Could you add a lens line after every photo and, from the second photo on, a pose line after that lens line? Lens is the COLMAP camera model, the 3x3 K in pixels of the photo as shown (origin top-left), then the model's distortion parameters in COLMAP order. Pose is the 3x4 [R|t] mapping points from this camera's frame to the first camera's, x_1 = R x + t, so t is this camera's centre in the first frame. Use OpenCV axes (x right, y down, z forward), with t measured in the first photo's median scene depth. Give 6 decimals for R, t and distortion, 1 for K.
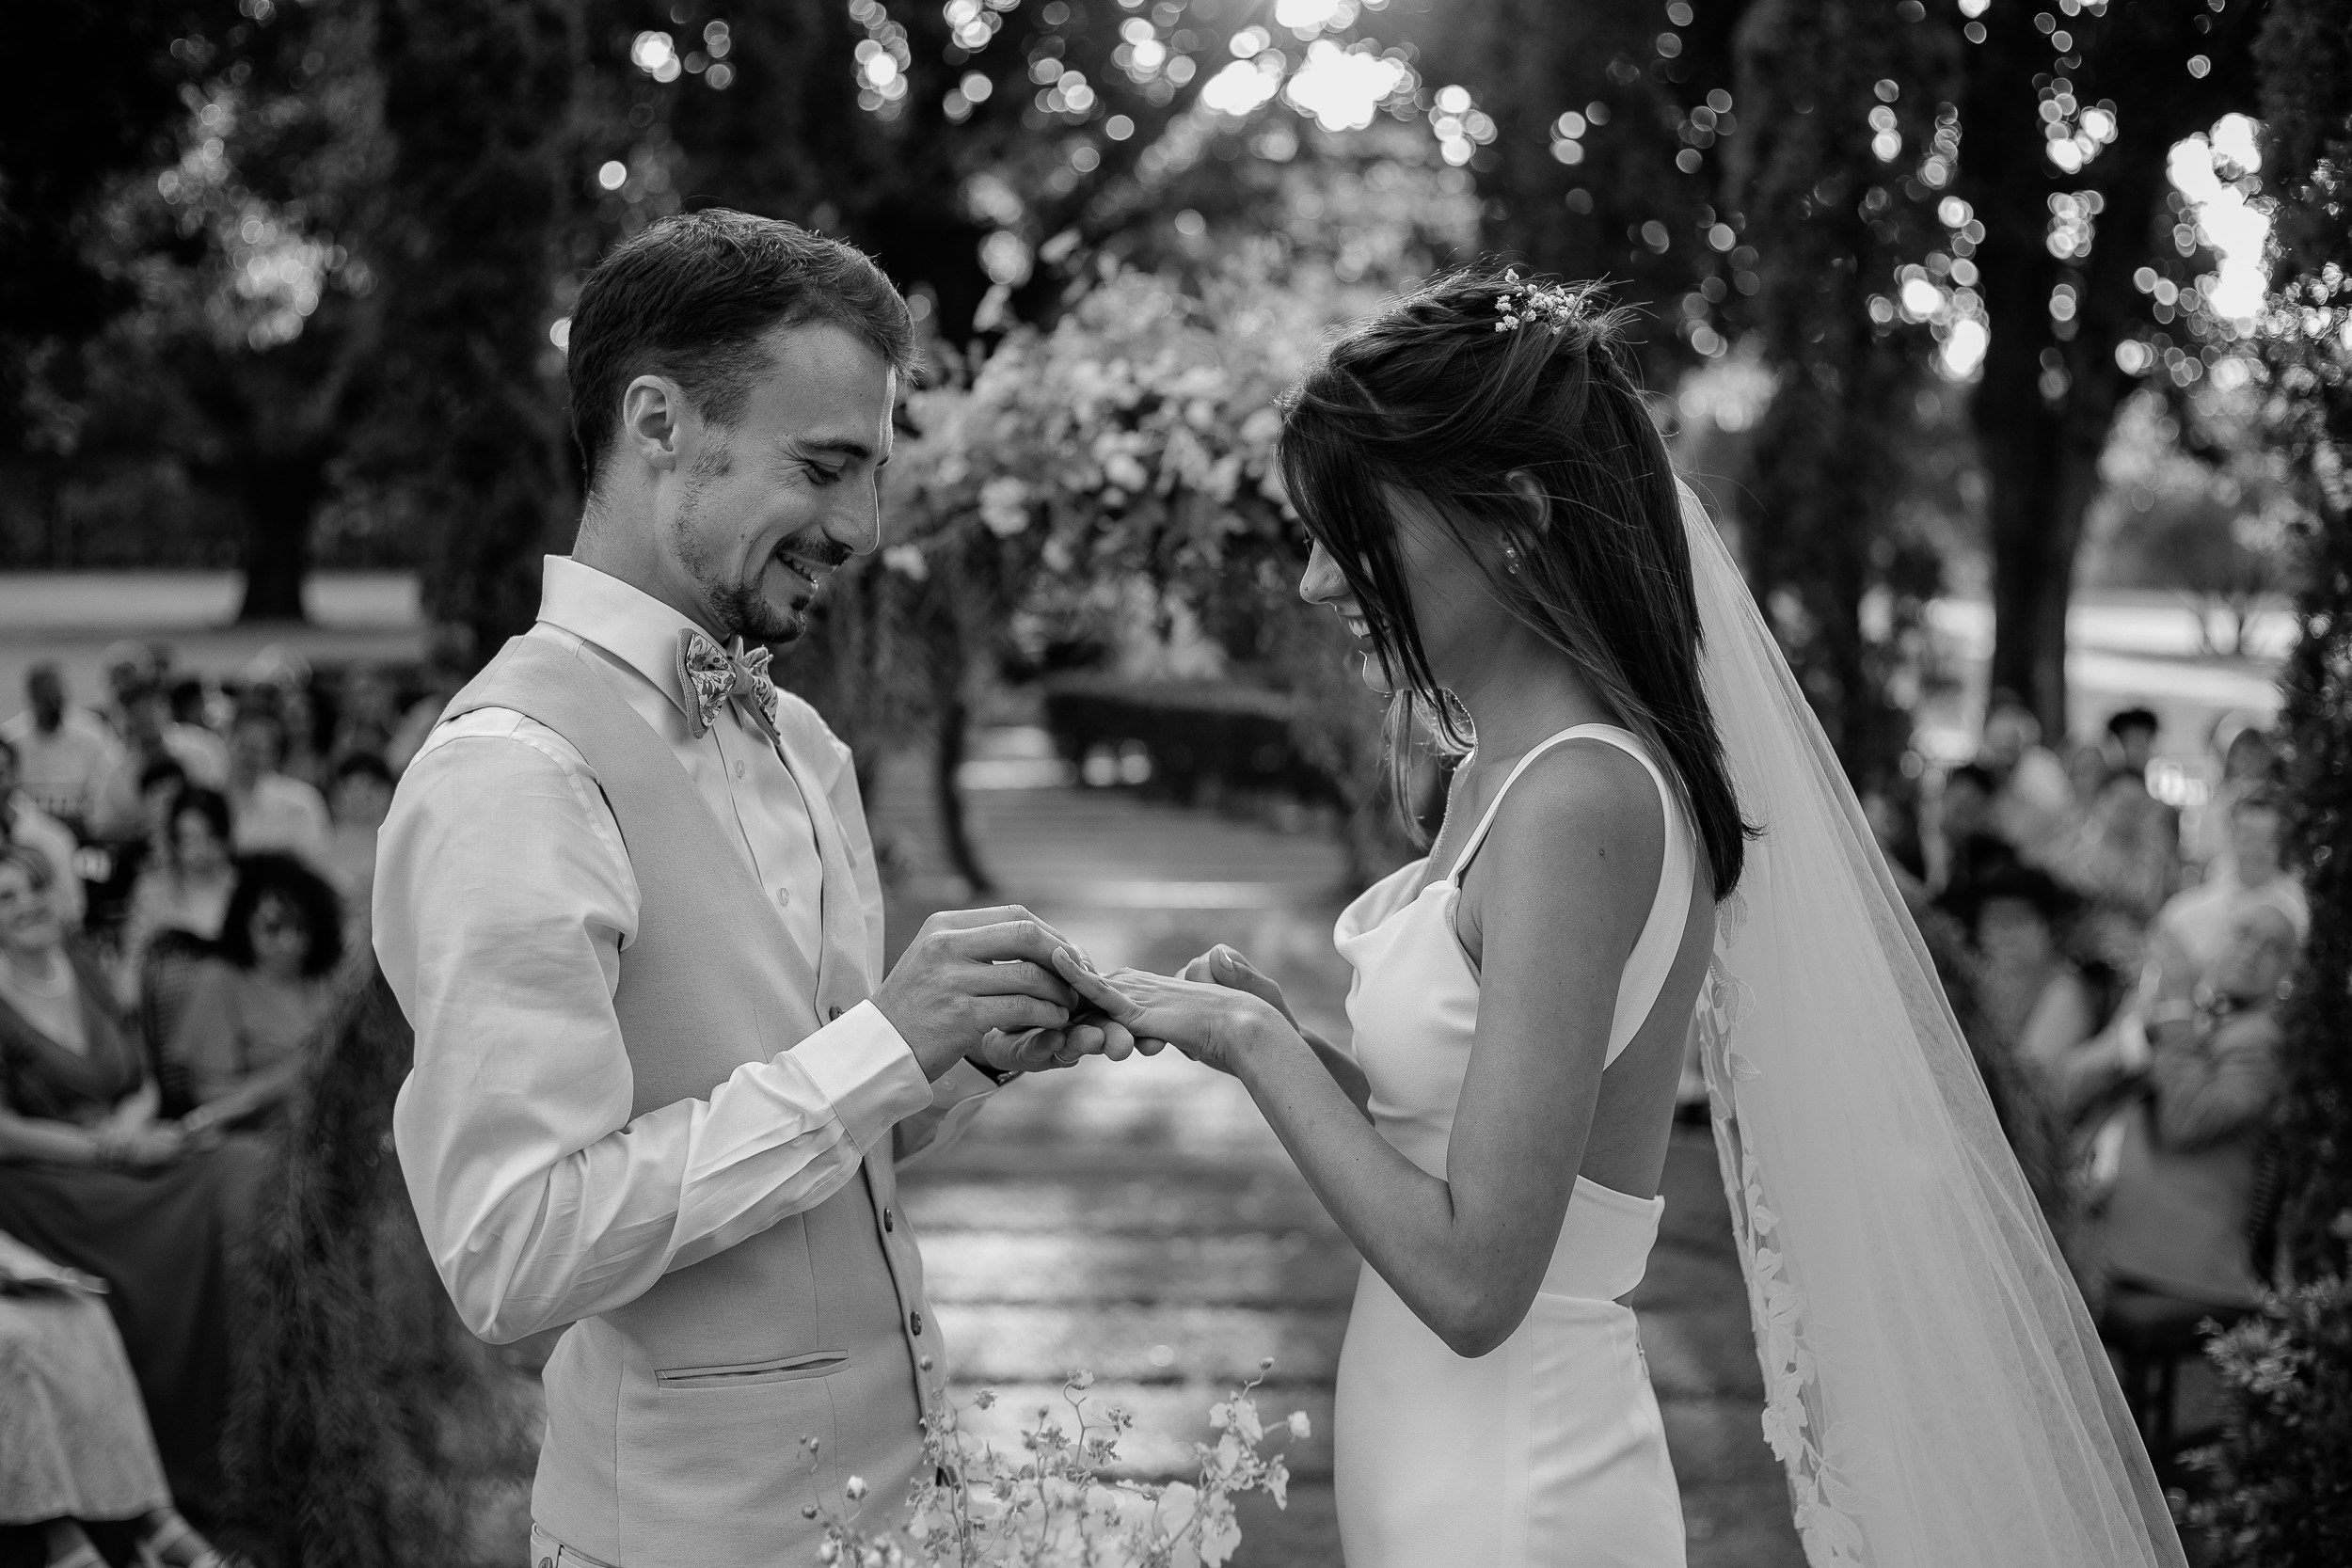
lens RADIAL K [[3484.0, 0, 1176.0], [0, 3484.0, 784.0], [0, 0, 1]] dist [-0.094467, -0.059254]
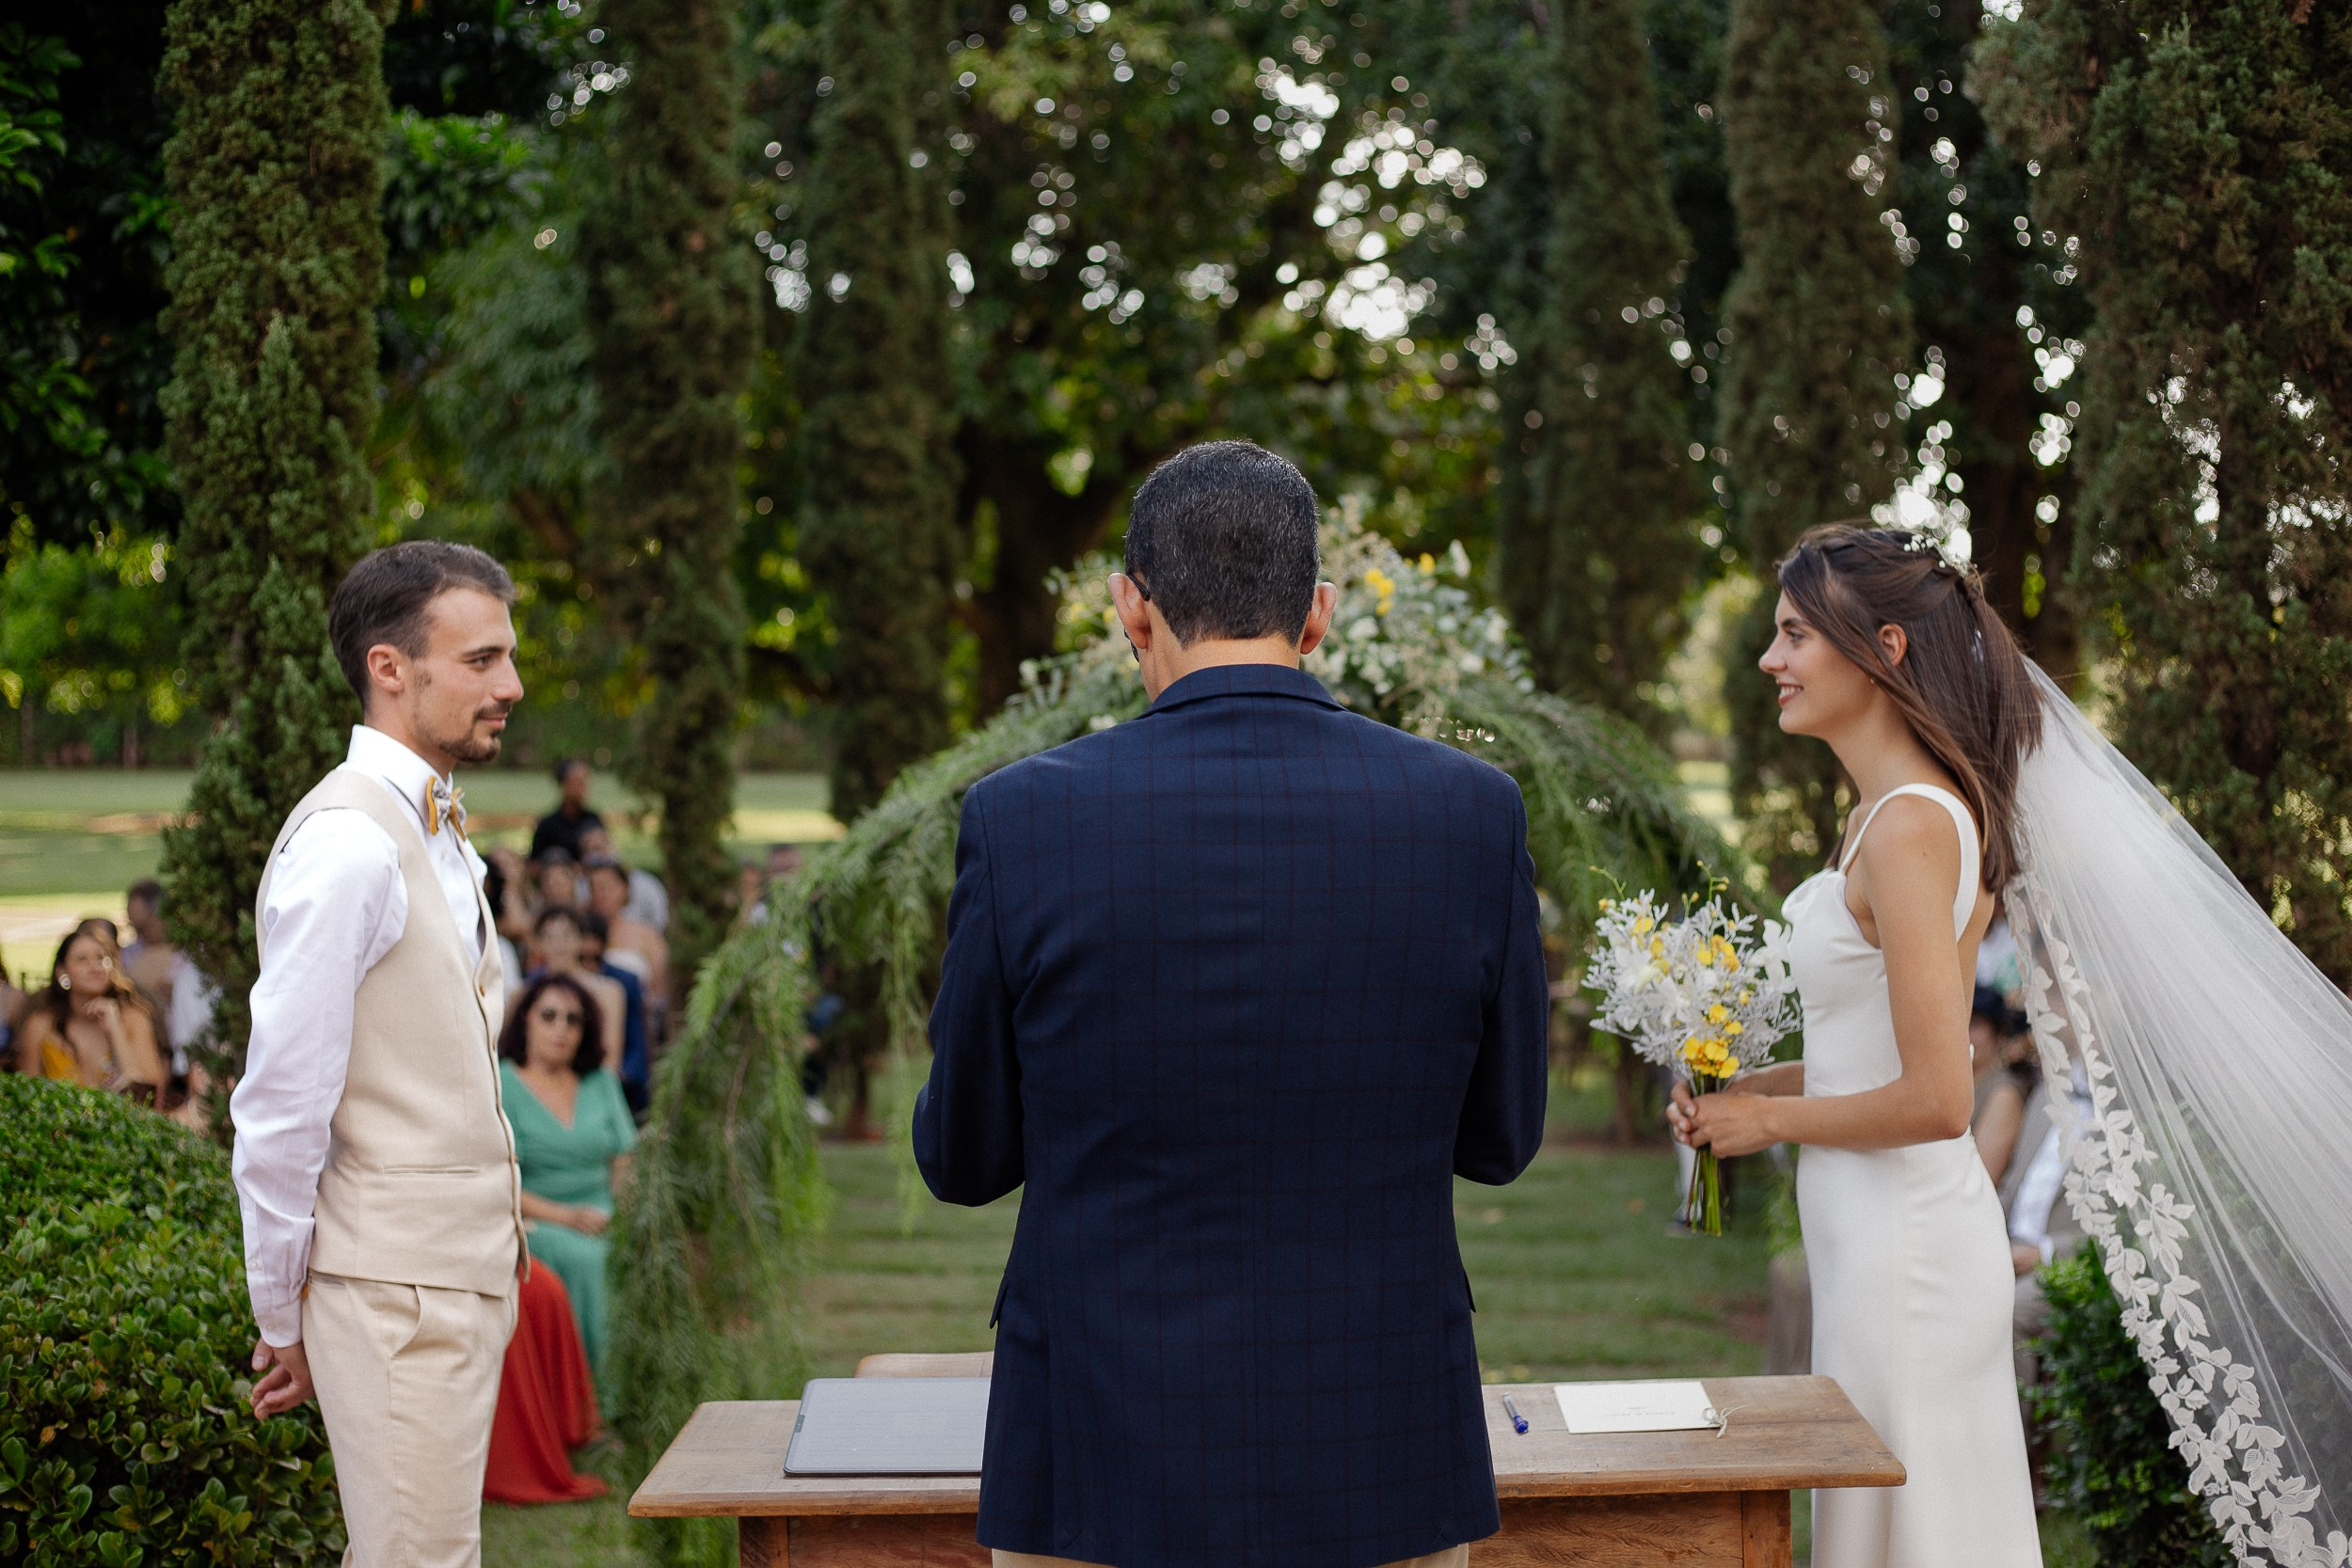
lens RADIAL K [[3484.0, 0, 1176.0], [0, 3484.0, 784.0], [0, 0, 1]] dist [-0.094467, -0.059254]
pose [[0.999977, -0.002666, -0.006256, -0.040210], [0.002301, 0.998335, -0.057637, 0.038385], [0.006399, 0.057621, 0.998318, -0.378547]]
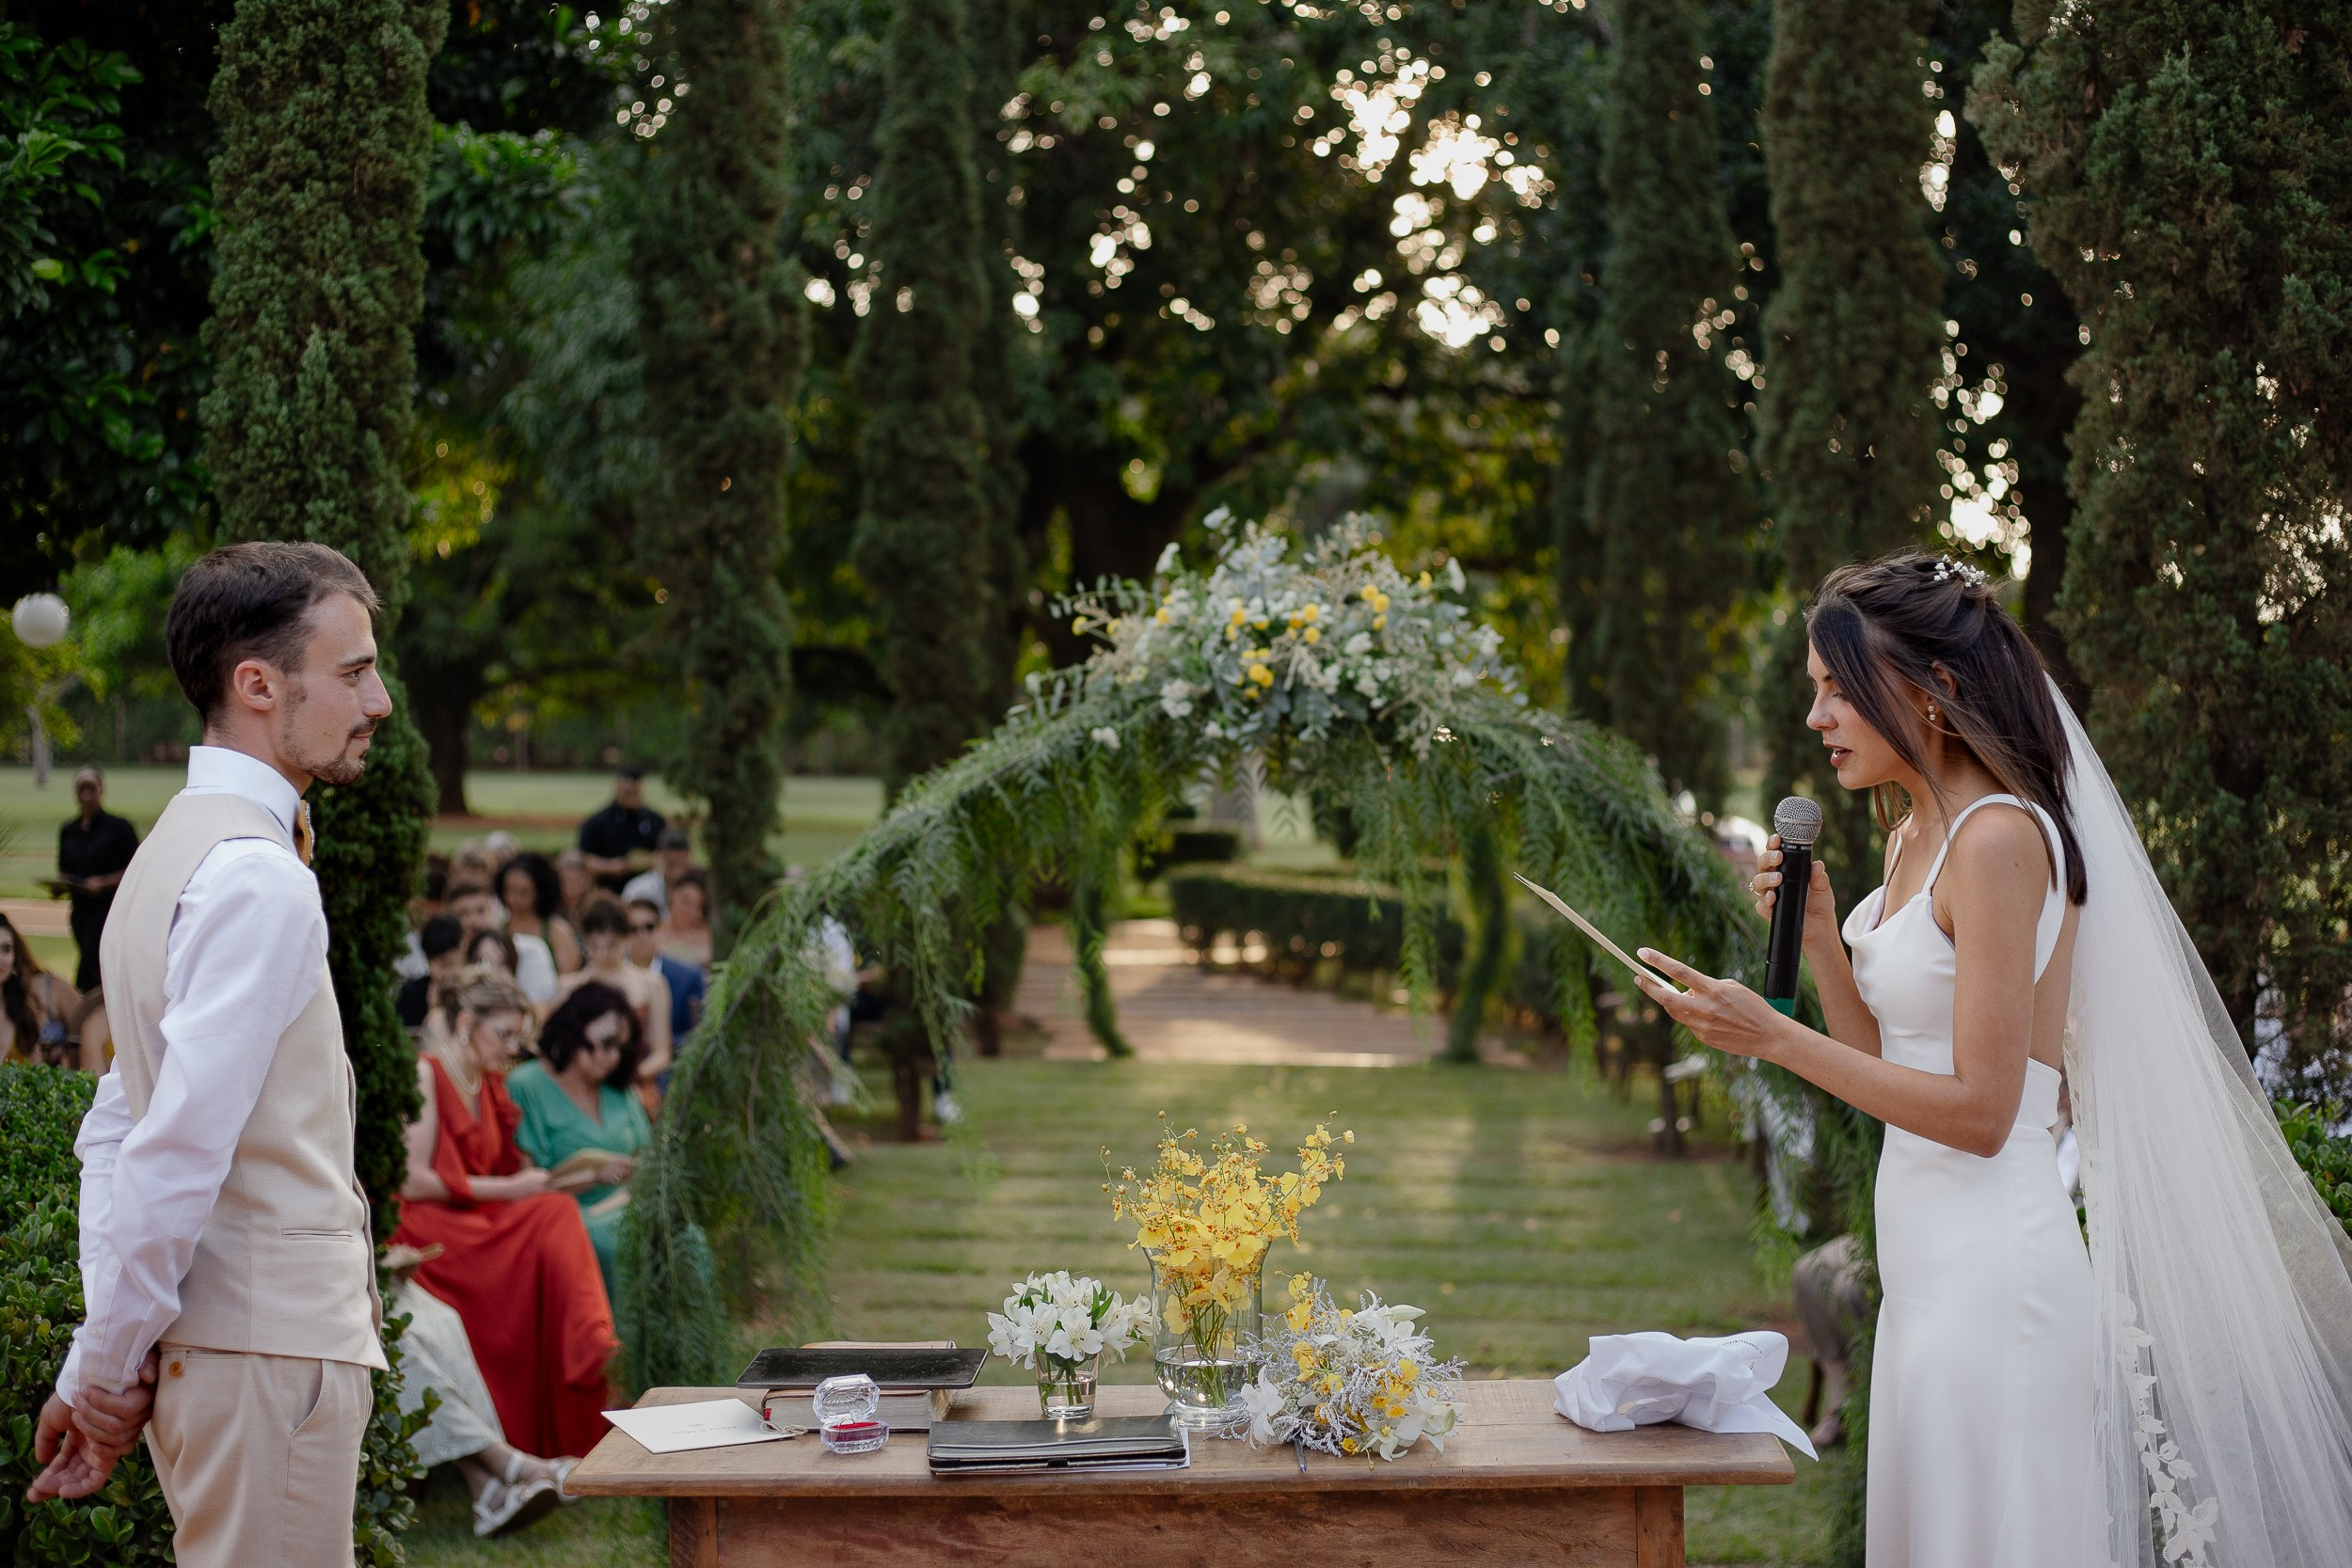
lens RADIAL K [[3484.0, 0, 1176.0], [0, 3484.0, 784.0], [0, 0, 1]] dist [-0.094467, -0.059254]
pose [[0.999391, 0.006499, -0.034294, 0.000100], [-0.008523, 0.998210, -0.059199, 0.038226], [0.033848, 0.059456, 0.997657, -0.406481]]
